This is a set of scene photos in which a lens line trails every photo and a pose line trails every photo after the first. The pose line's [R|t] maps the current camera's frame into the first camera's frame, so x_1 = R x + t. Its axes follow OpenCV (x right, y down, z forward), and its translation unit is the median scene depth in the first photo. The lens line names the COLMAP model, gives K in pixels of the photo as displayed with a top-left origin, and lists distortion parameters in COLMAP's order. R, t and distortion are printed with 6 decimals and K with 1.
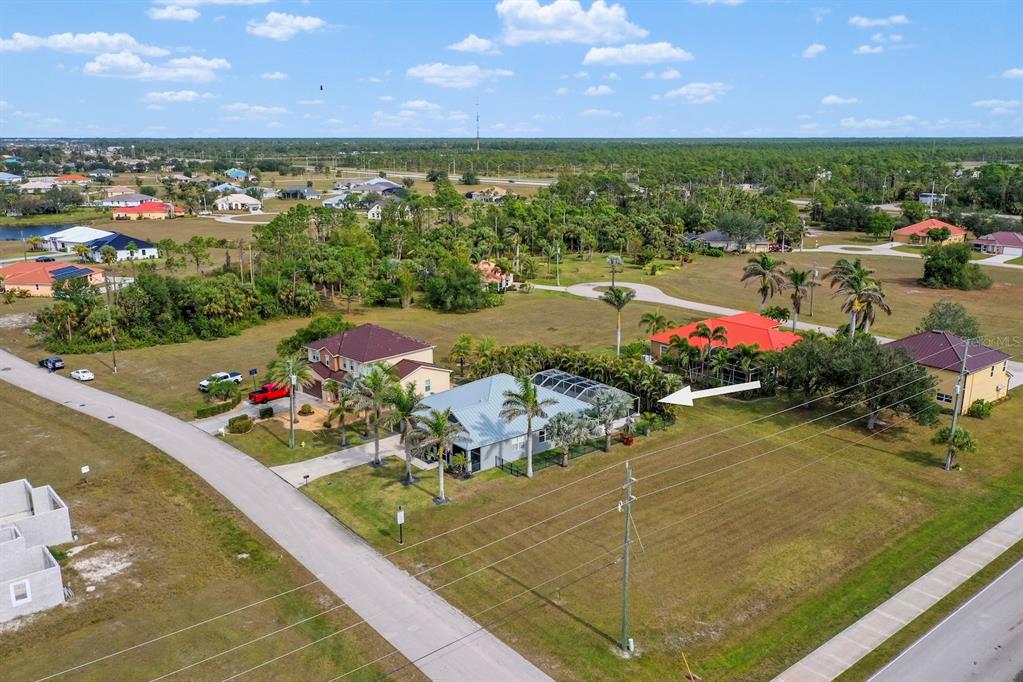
lens RADIAL K [[785.9, 0, 538.3], [0, 785.9, 342.7], [0, 0, 1]] dist [0.003211, -0.003872]
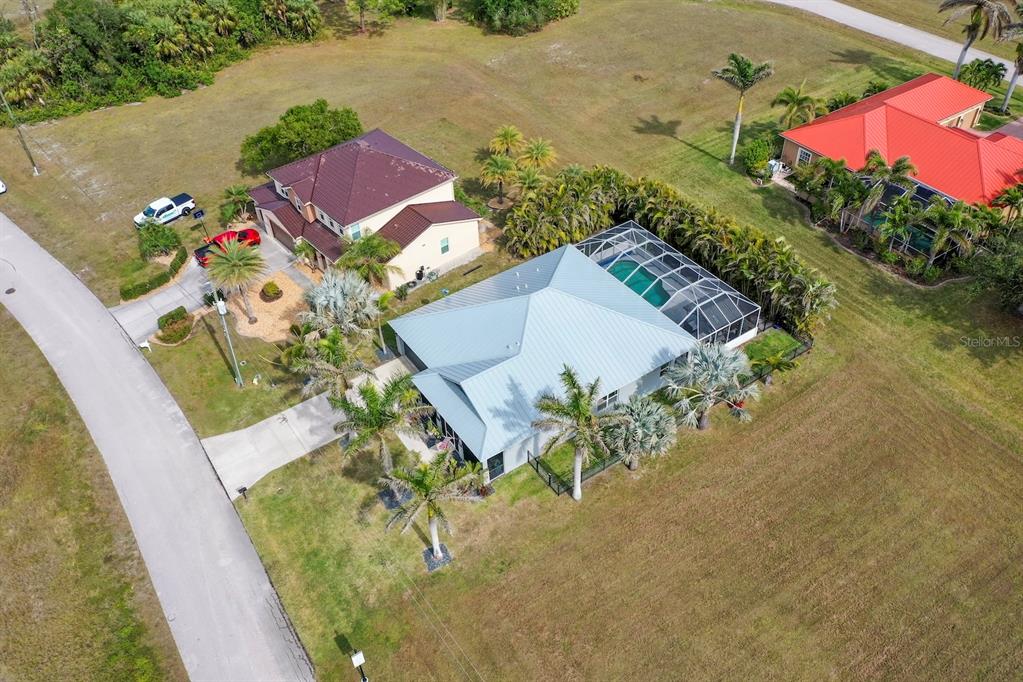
lens RADIAL K [[785.9, 0, 538.3], [0, 785.9, 342.7], [0, 0, 1]] dist [0.003211, -0.003872]
pose [[0.994030, 0.054474, -0.094537, 0.008617], [-0.004145, 0.884678, 0.466184, -0.181364], [0.109030, -0.463009, 0.879622, 0.354706]]
